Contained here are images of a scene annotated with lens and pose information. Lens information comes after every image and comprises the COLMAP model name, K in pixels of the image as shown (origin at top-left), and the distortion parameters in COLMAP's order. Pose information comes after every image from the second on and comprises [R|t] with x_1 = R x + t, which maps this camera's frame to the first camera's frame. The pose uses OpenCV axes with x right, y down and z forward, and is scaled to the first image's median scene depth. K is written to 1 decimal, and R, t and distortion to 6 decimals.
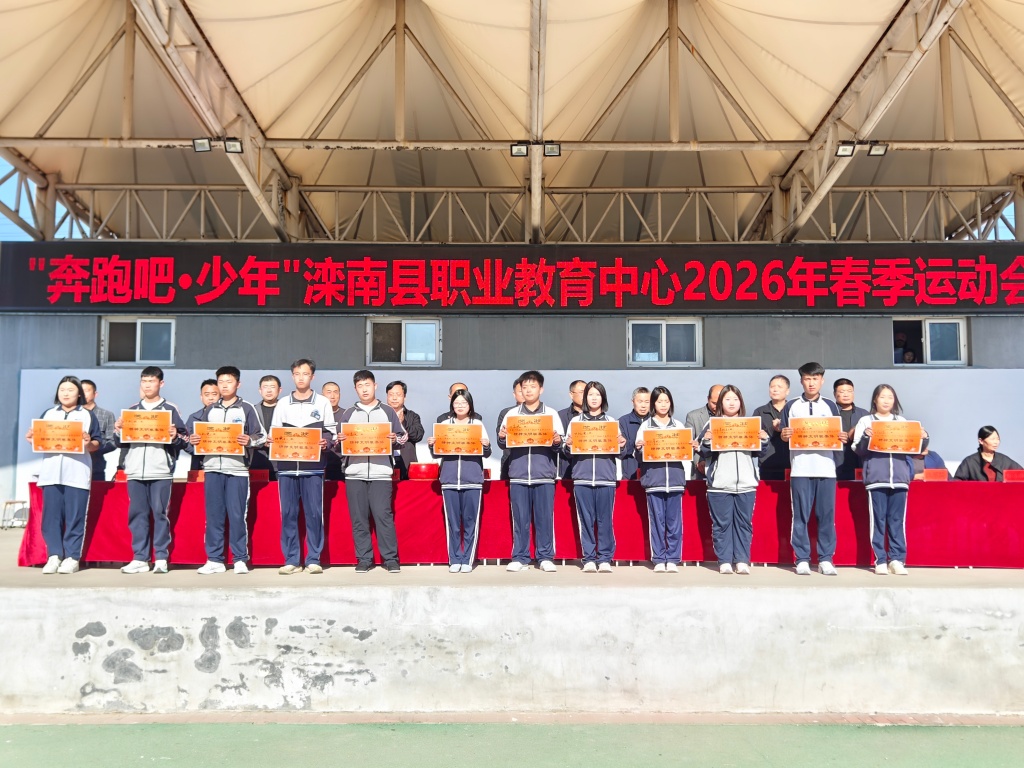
lens RADIAL K [[1071.9, 0, 509.8], [0, 1071.9, 387.6], [0, 0, 1]] dist [0.007324, 0.000000]
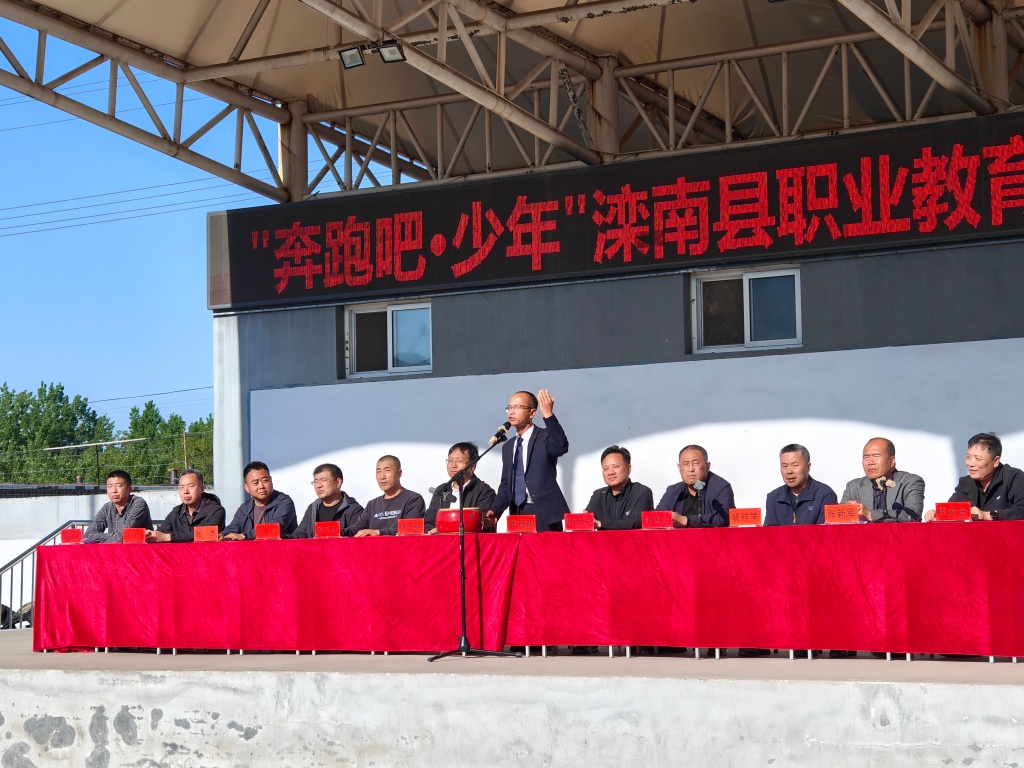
lens RADIAL K [[2152.8, 0, 514.1], [0, 2152.8, 392.3], [0, 0, 1]] dist [0.036981, 0.000000]
pose [[0.846357, -0.057094, -0.529547, 0.437457], [0.063186, 0.997980, -0.006611, 0.003935], [0.528854, -0.027864, 0.848255, -0.106846]]
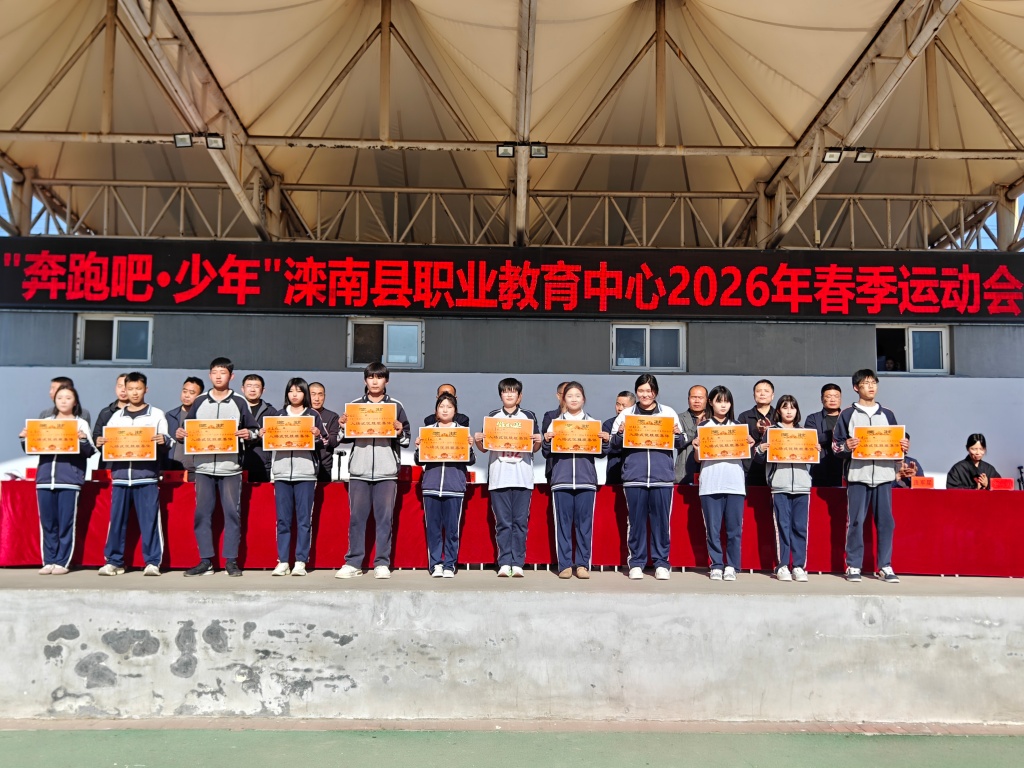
lens RADIAL K [[1071.9, 0, 510.8], [0, 1071.9, 388.8], [0, 0, 1]] dist [0.007324, 0.000000]
pose [[0.999695, 0.011621, 0.021775, -0.004420], [-0.011530, 0.999924, -0.004343, 0.002115], [-0.021824, 0.004091, 0.999753, 0.008991]]
